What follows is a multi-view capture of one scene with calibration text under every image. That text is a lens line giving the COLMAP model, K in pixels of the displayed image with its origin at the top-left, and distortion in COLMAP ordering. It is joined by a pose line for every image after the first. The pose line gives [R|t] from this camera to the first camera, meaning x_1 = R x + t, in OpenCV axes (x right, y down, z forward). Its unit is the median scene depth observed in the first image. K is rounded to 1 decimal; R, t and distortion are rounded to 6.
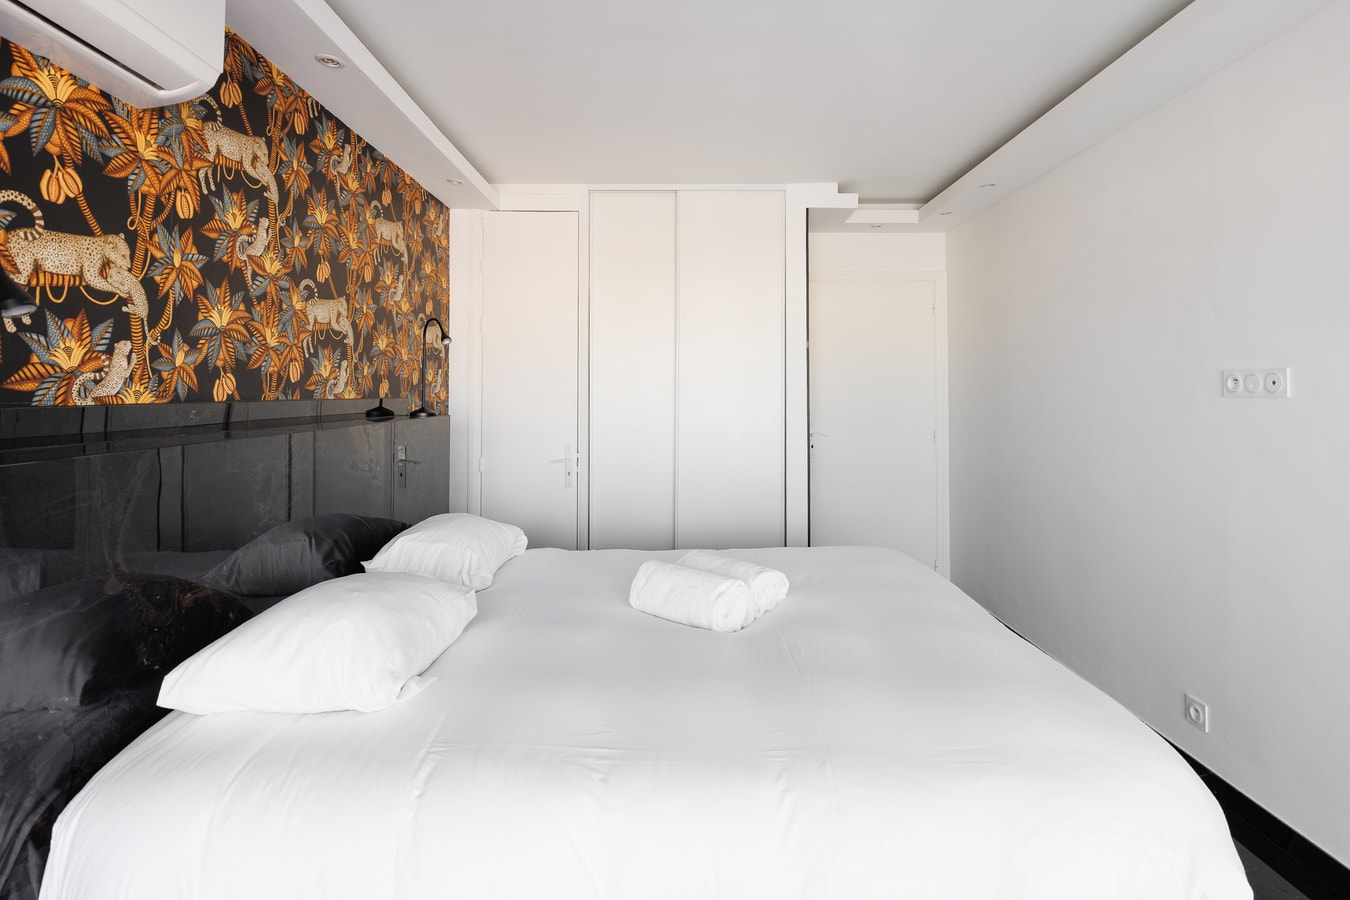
lens RADIAL K [[694.9, 0, 667.0], [0, 694.9, 380.0], [0, 0, 1]] dist [-0.002277, -0.000733]
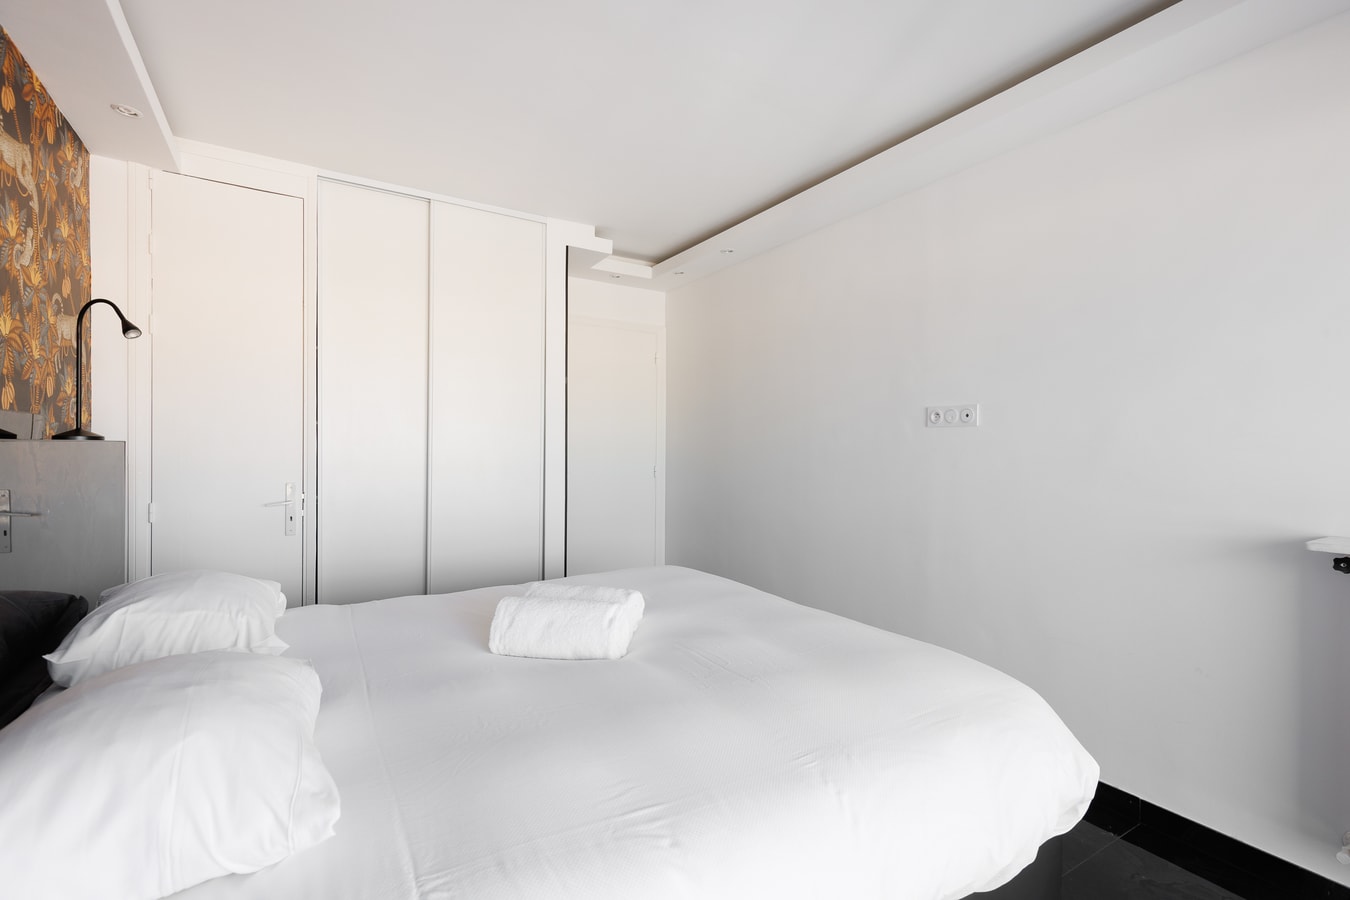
lens RADIAL K [[629.3, 0, 679.7], [0, 629.3, 456.9], [0, 0, 1]] dist [0.004240, 0.000259]
pose [[0.841163, 0.000789, 0.540781, -0.187425], [-0.018222, 0.999472, 0.026886, 0.039863], [-0.540475, -0.032470, 0.840733, 0.151268]]
